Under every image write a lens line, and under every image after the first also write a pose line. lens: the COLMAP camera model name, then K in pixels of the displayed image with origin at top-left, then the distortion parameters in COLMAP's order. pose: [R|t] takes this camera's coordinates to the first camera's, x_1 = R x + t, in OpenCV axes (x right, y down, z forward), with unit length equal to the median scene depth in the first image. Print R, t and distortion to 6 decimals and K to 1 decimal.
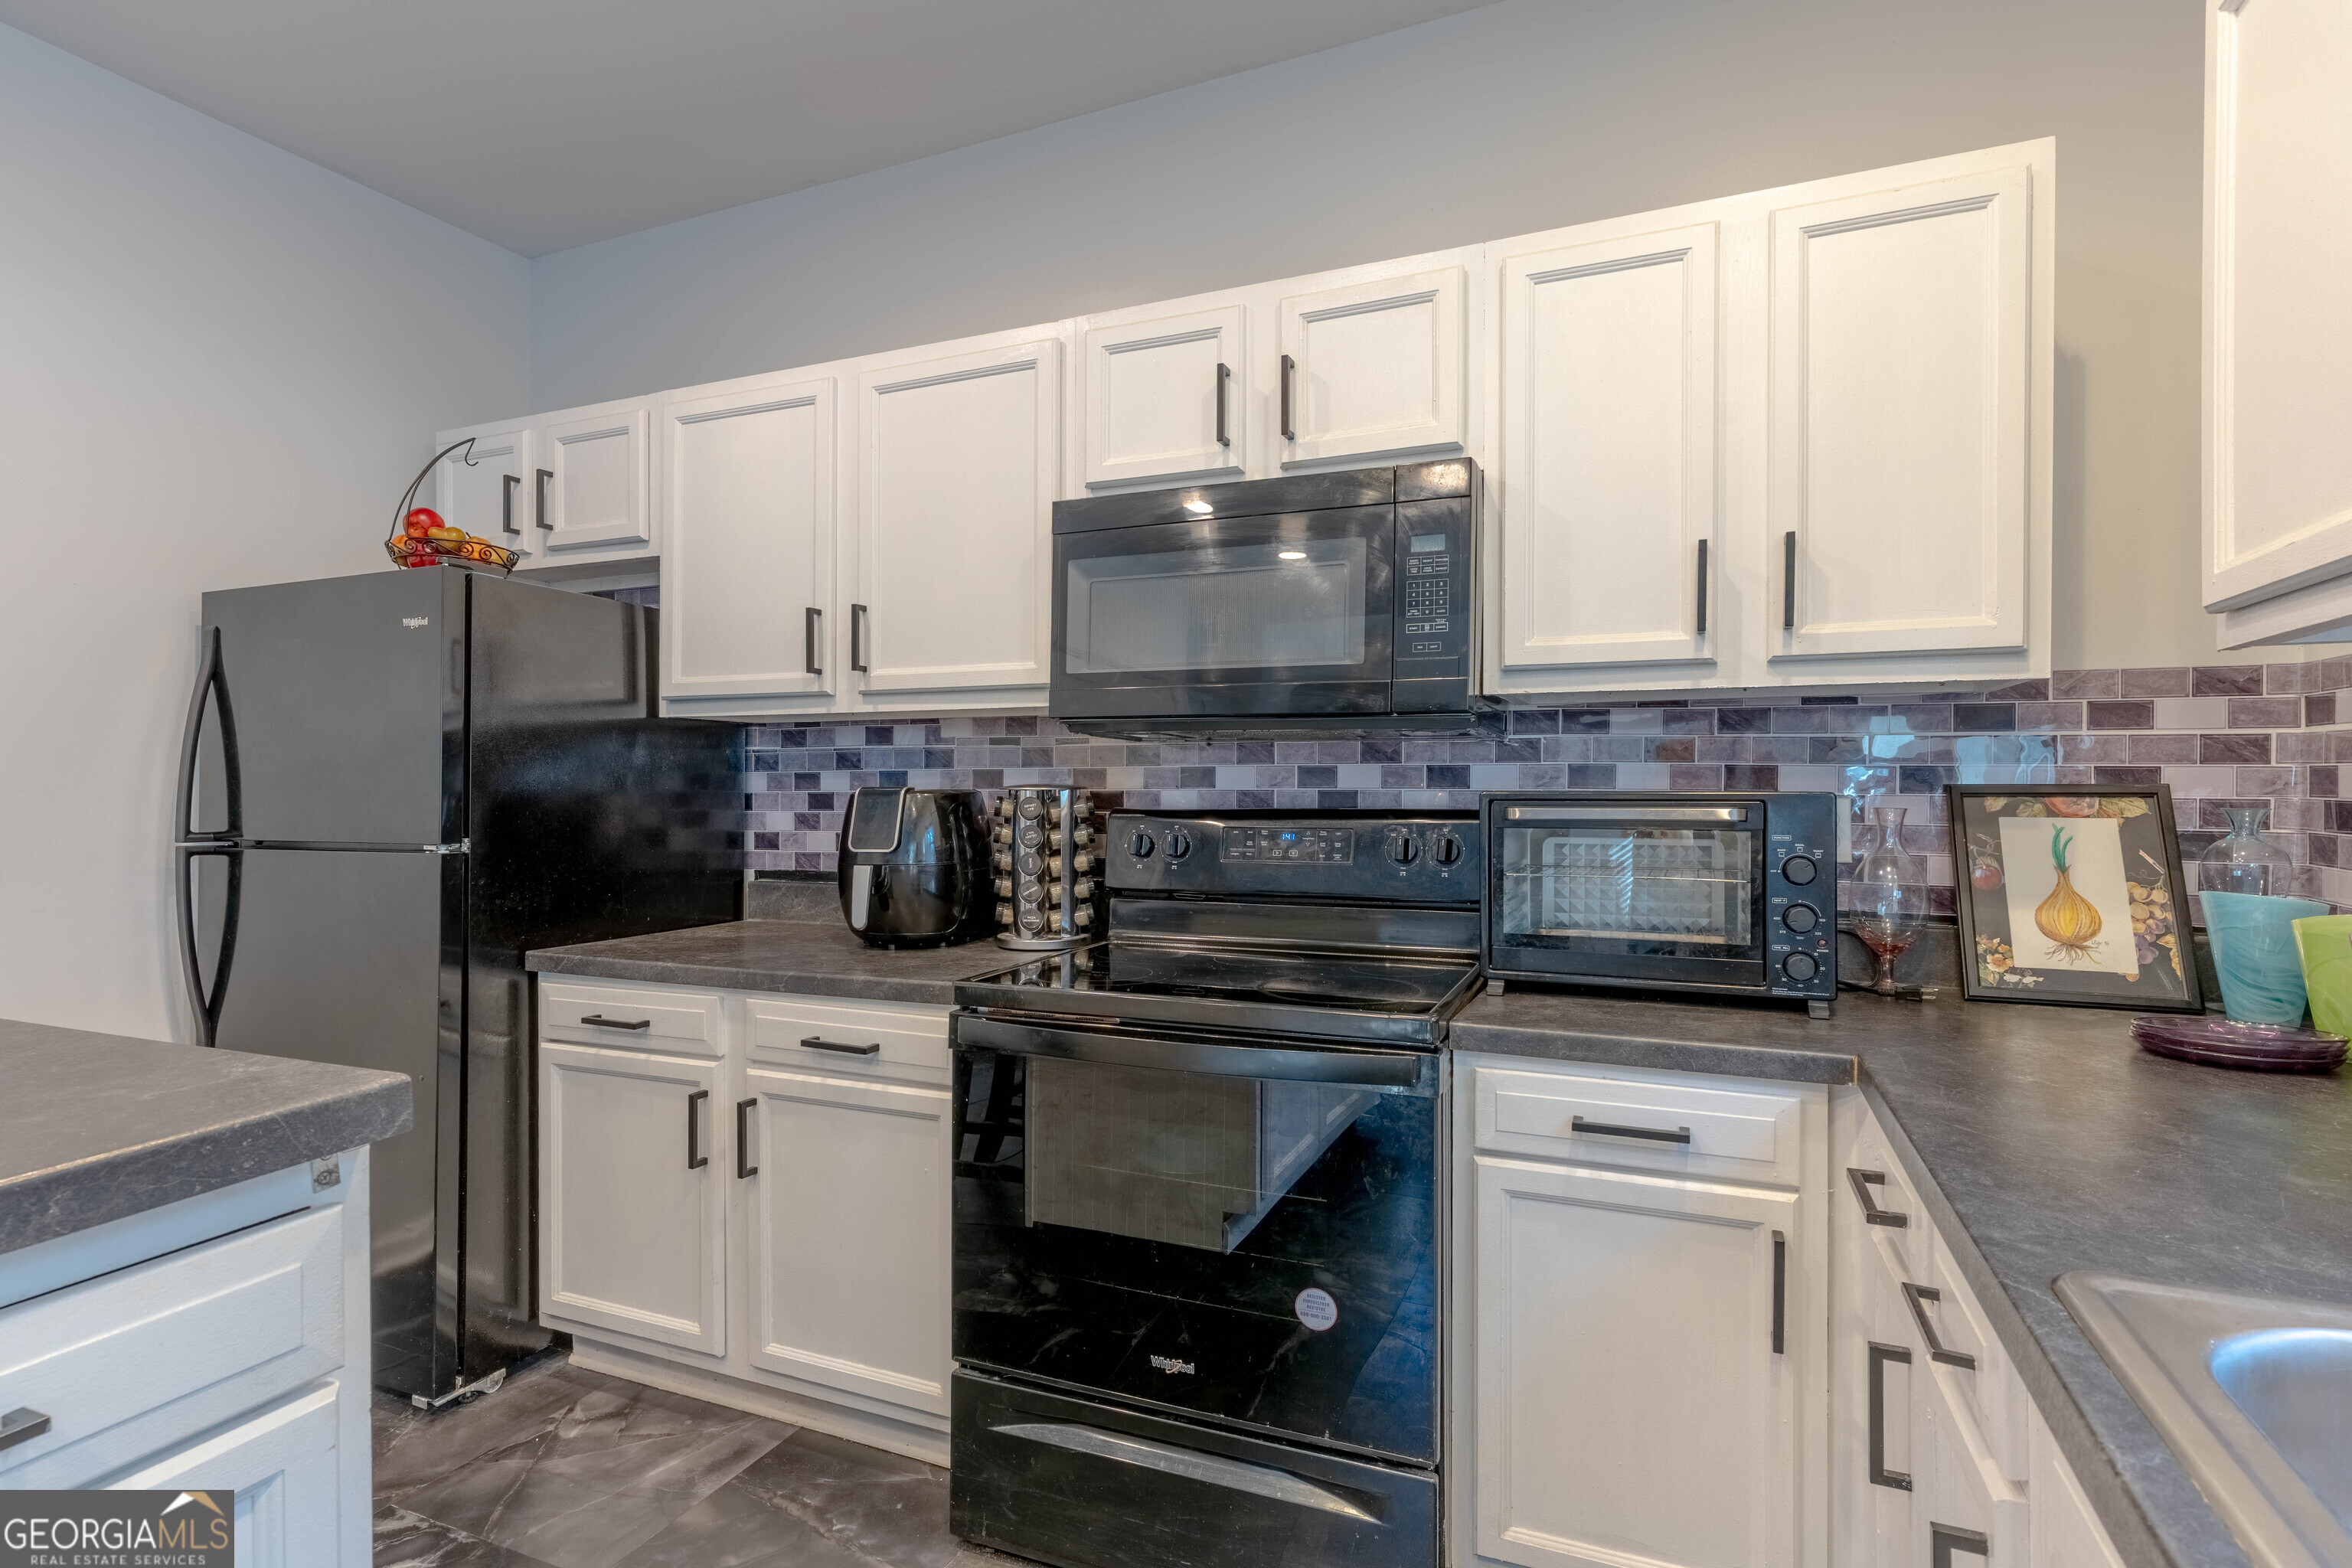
lens RADIAL K [[1144.1, 0, 1145.1], [0, 1144.1, 787.2], [0, 0, 1]] dist [0.001732, 0.000730]
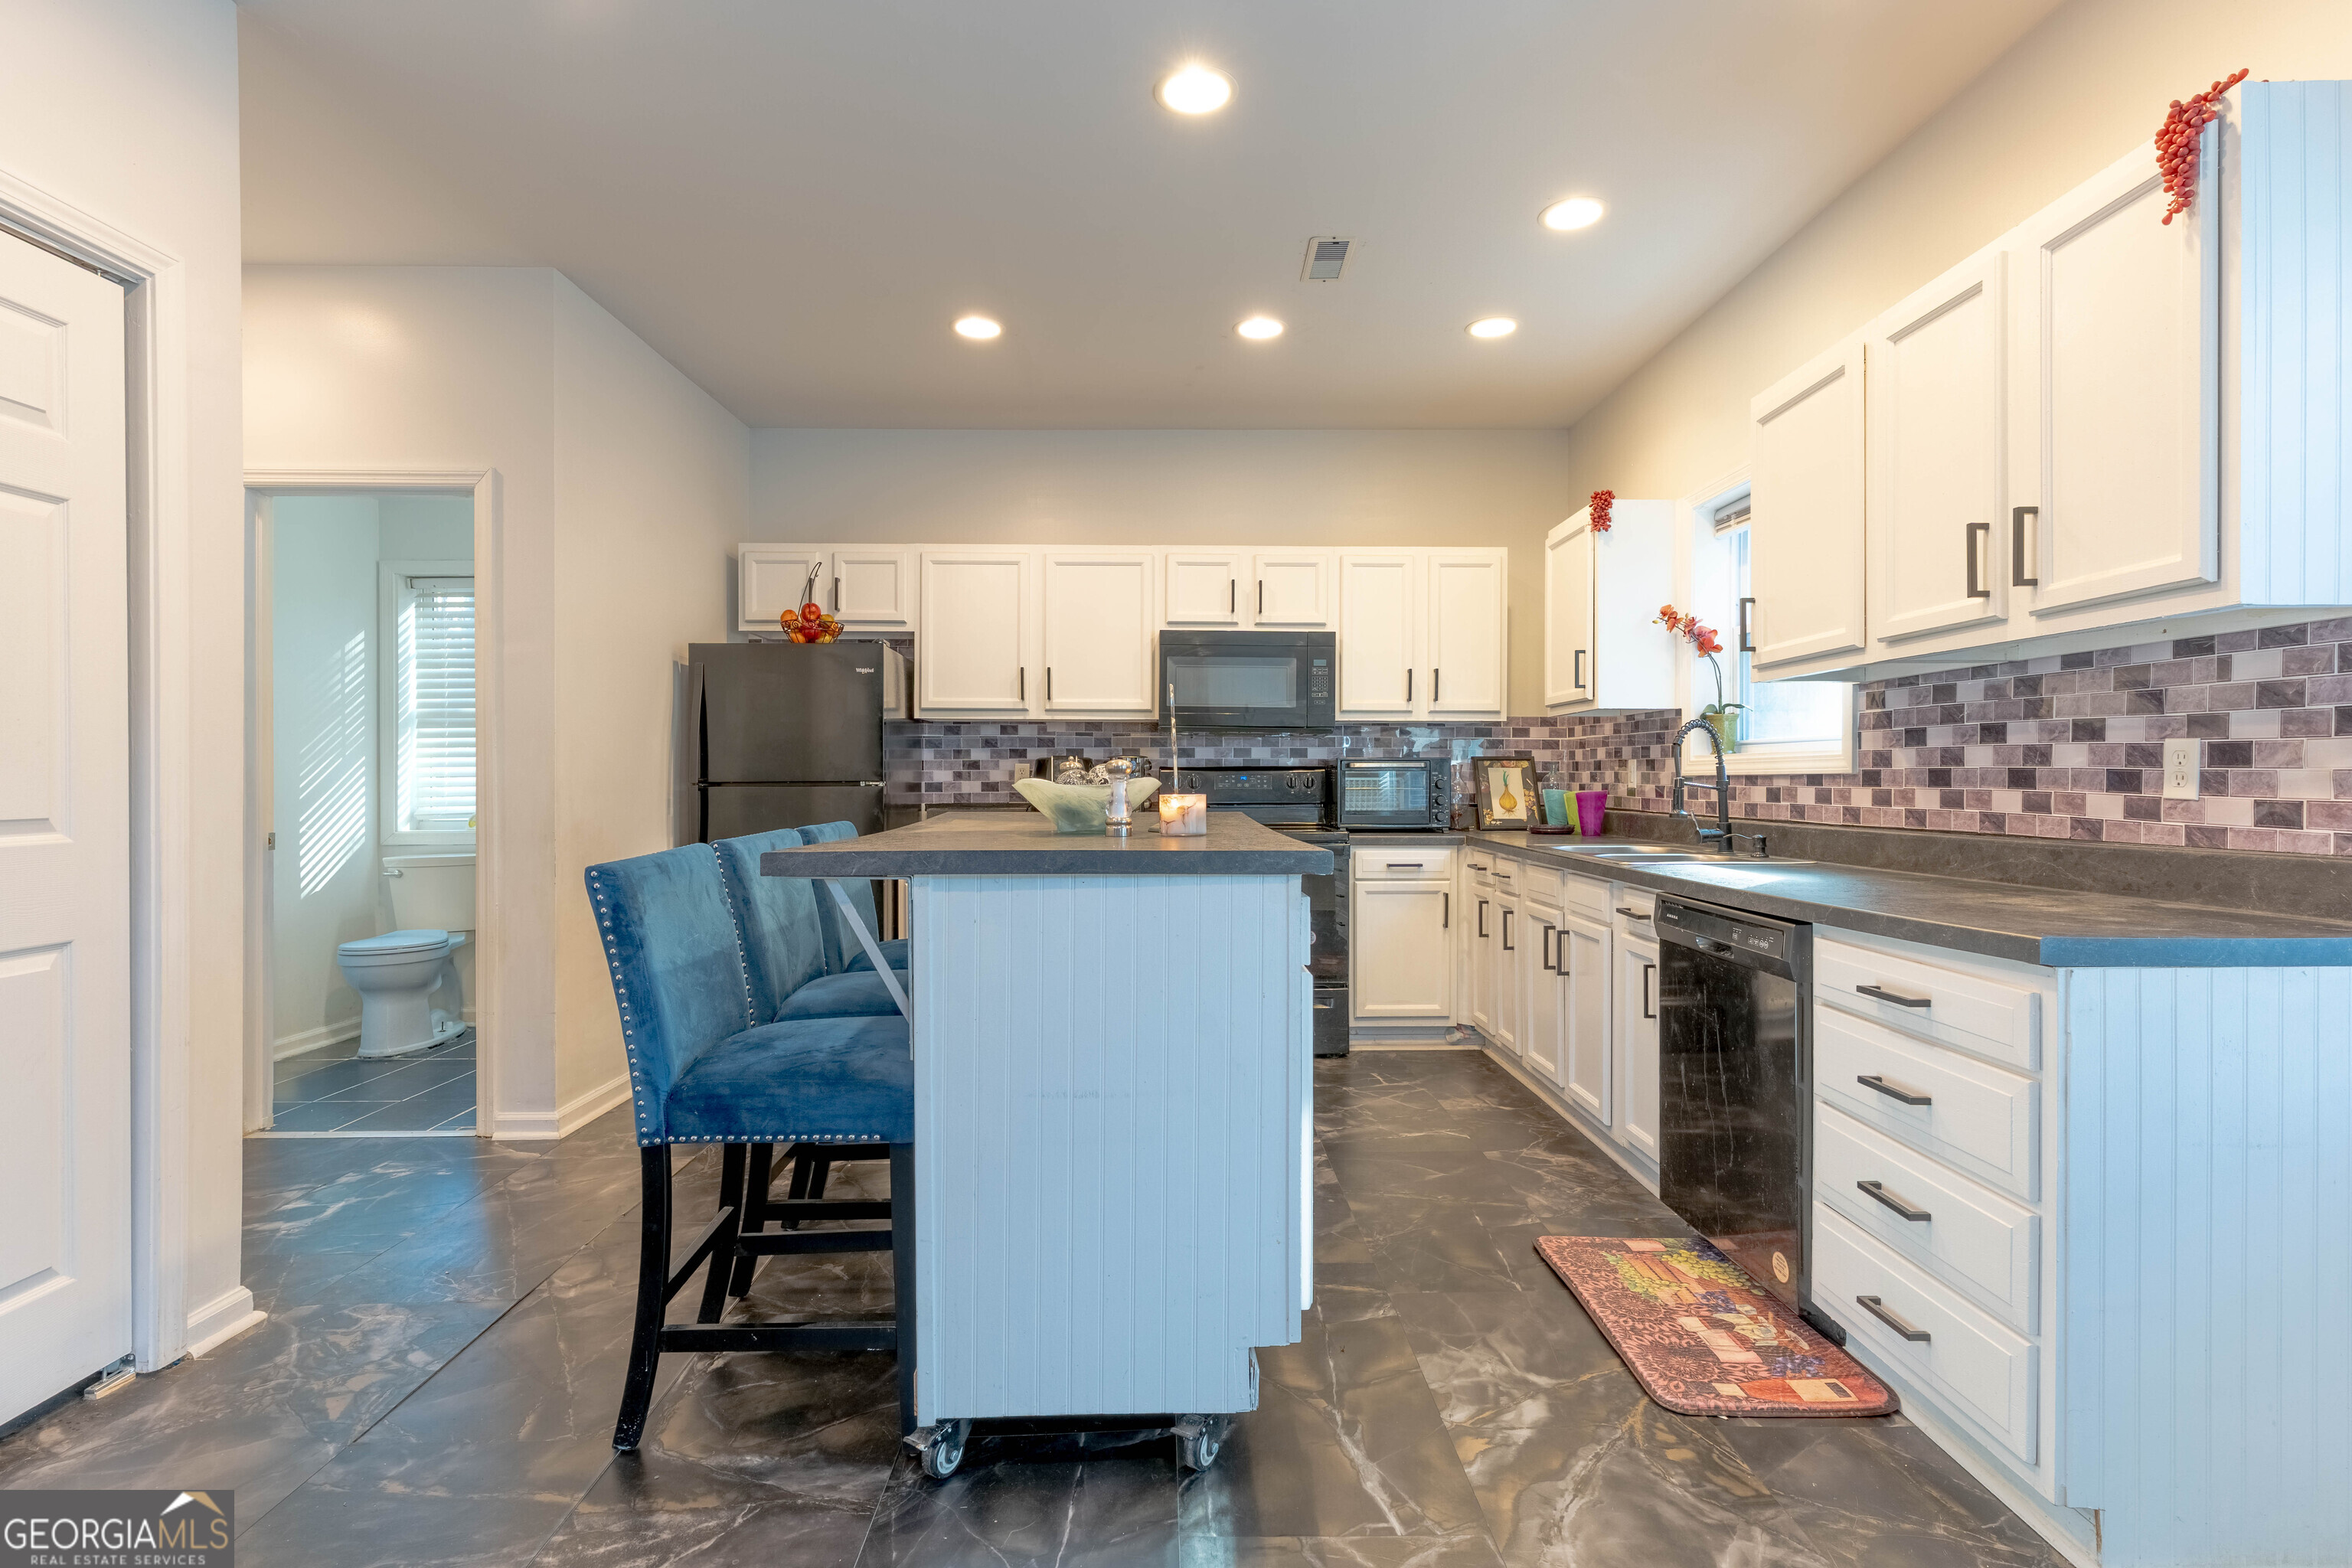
lens RADIAL K [[1104.2, 0, 1198.5], [0, 1104.2, 782.1], [0, 0, 1]] dist [0.003483, 0.000507]
pose [[0.894742, -0.002139, 0.446579, -1.061691], [0.001385, 0.999997, 0.002013, 0.052337], [-0.446582, -0.001183, 0.894742, -1.070750]]
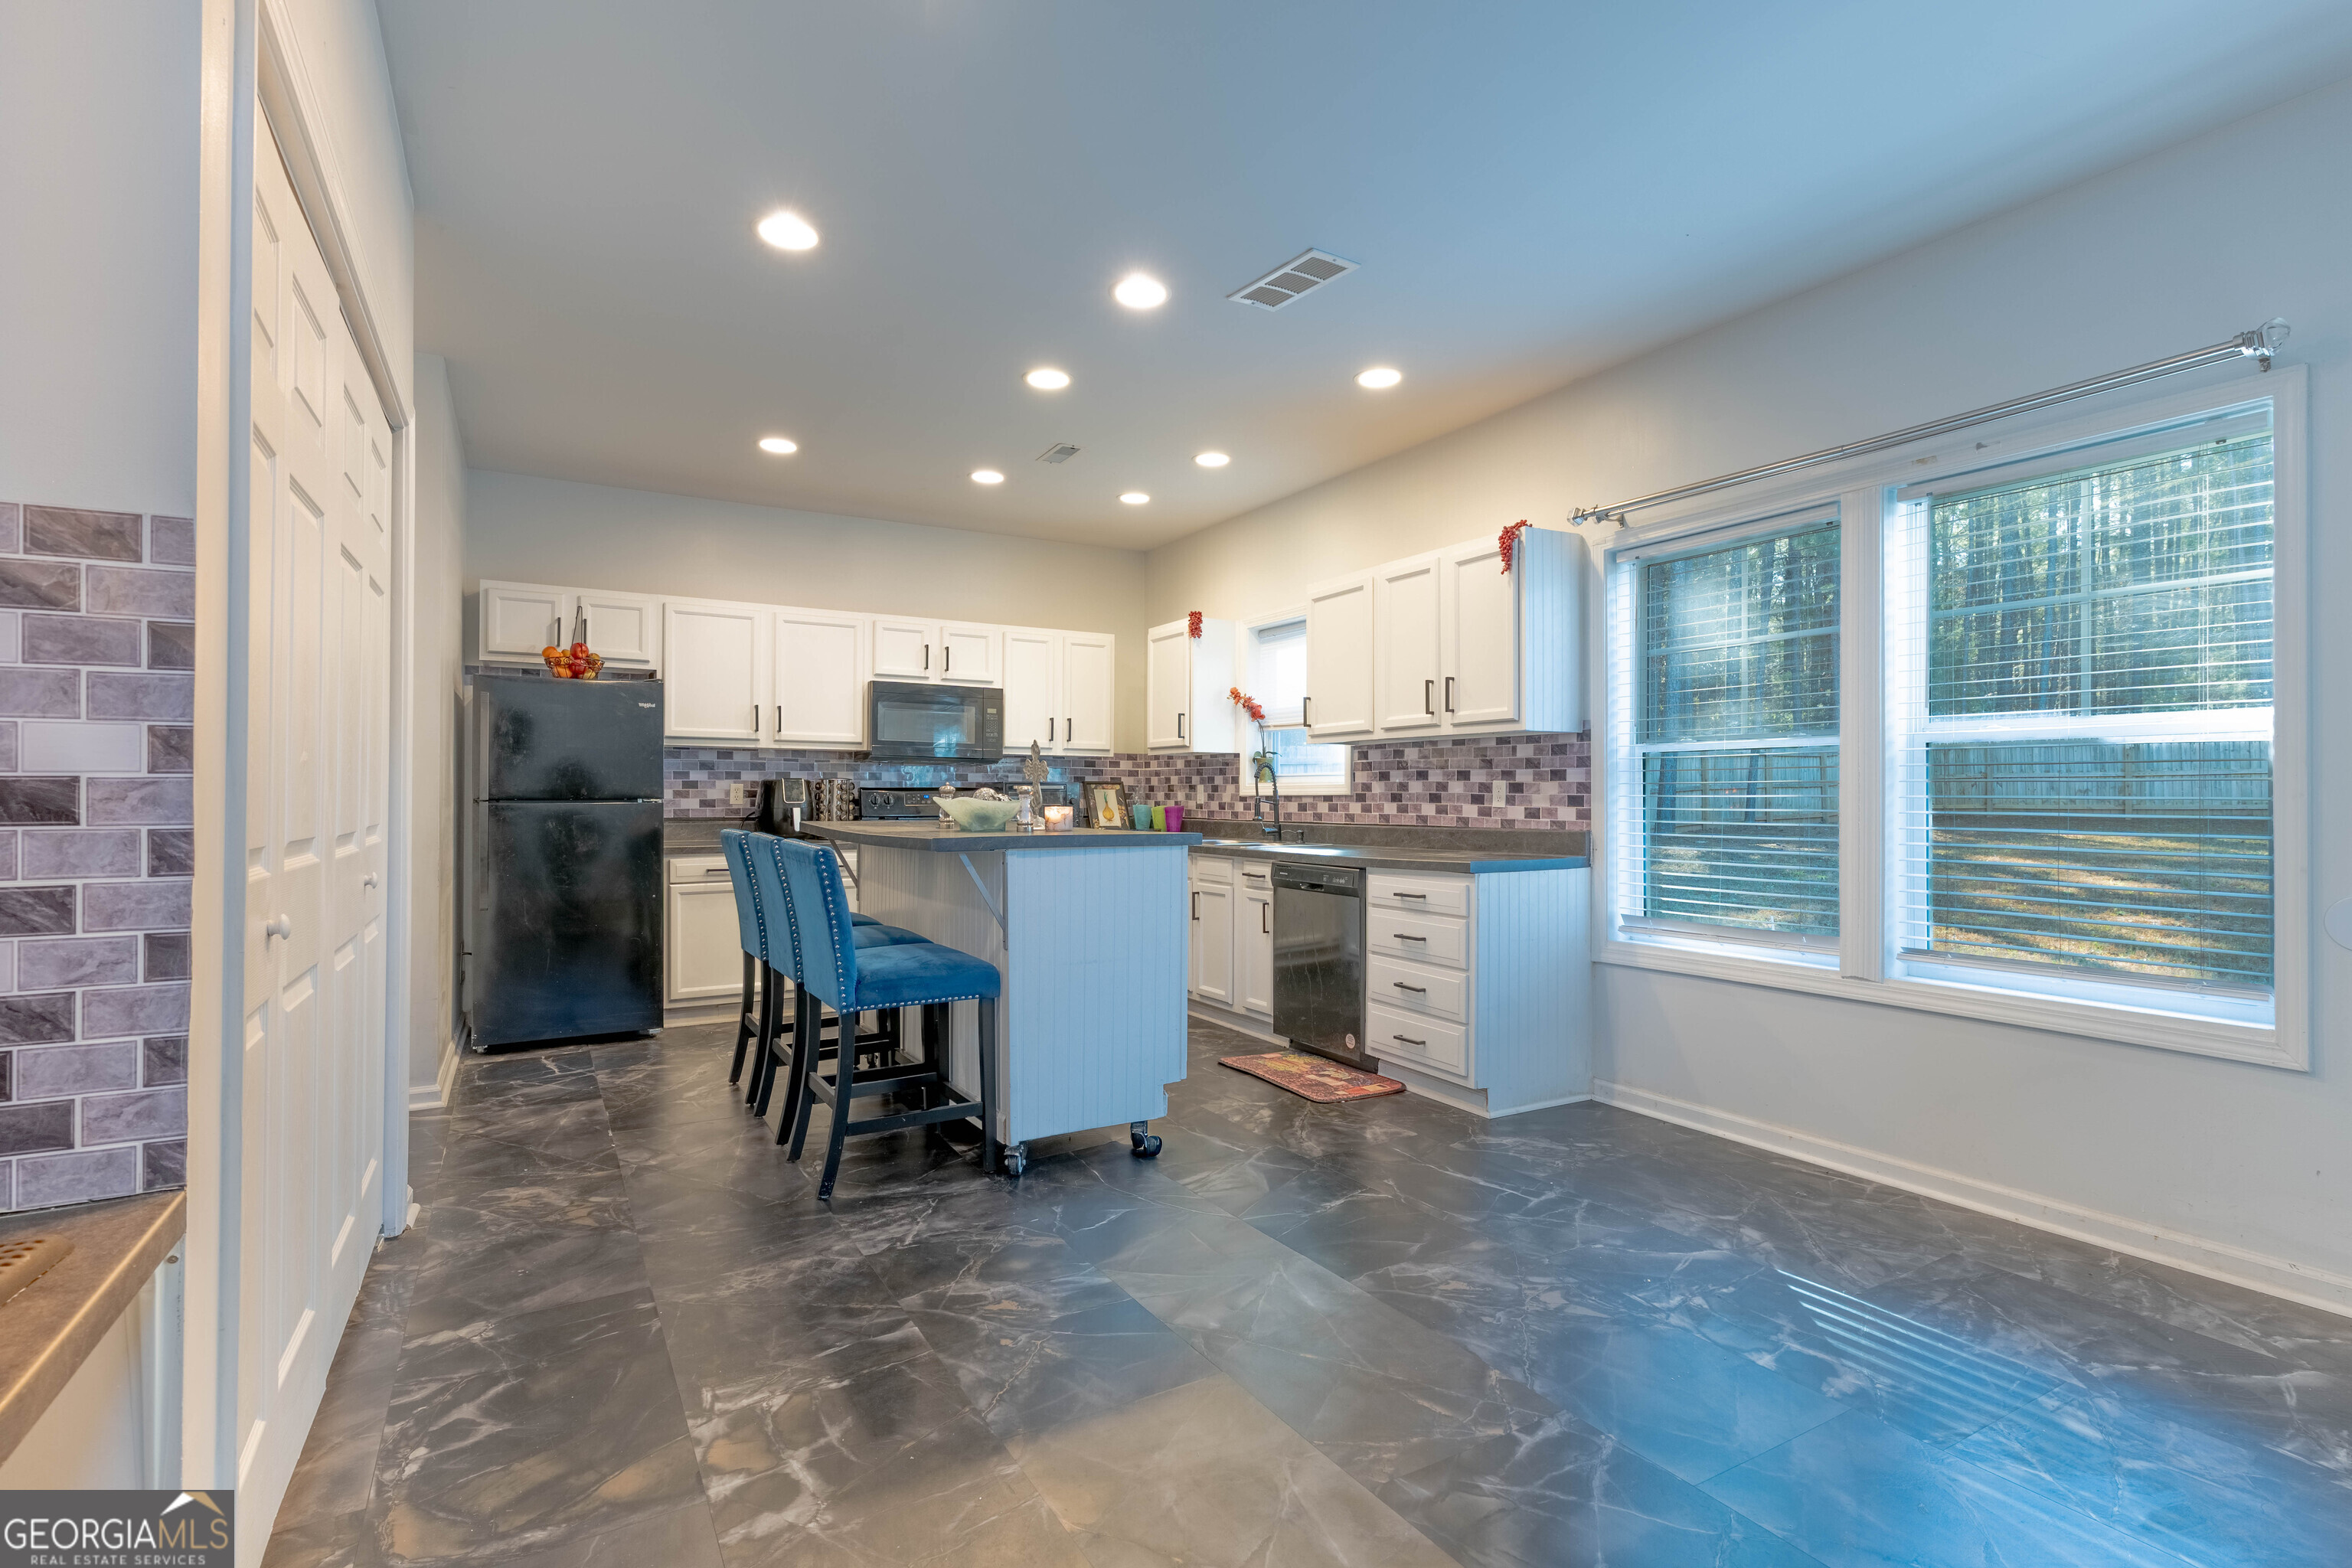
lens RADIAL K [[1068.5, 0, 1201.0], [0, 1068.5, 790.3], [0, 0, 1]] dist [0.000370, -0.000081]
pose [[0.559612, 0.005761, 0.828735, -1.990699], [-0.000214, 0.999977, -0.006807, 0.051247], [-0.828755, 0.003632, 0.559601, -1.294711]]
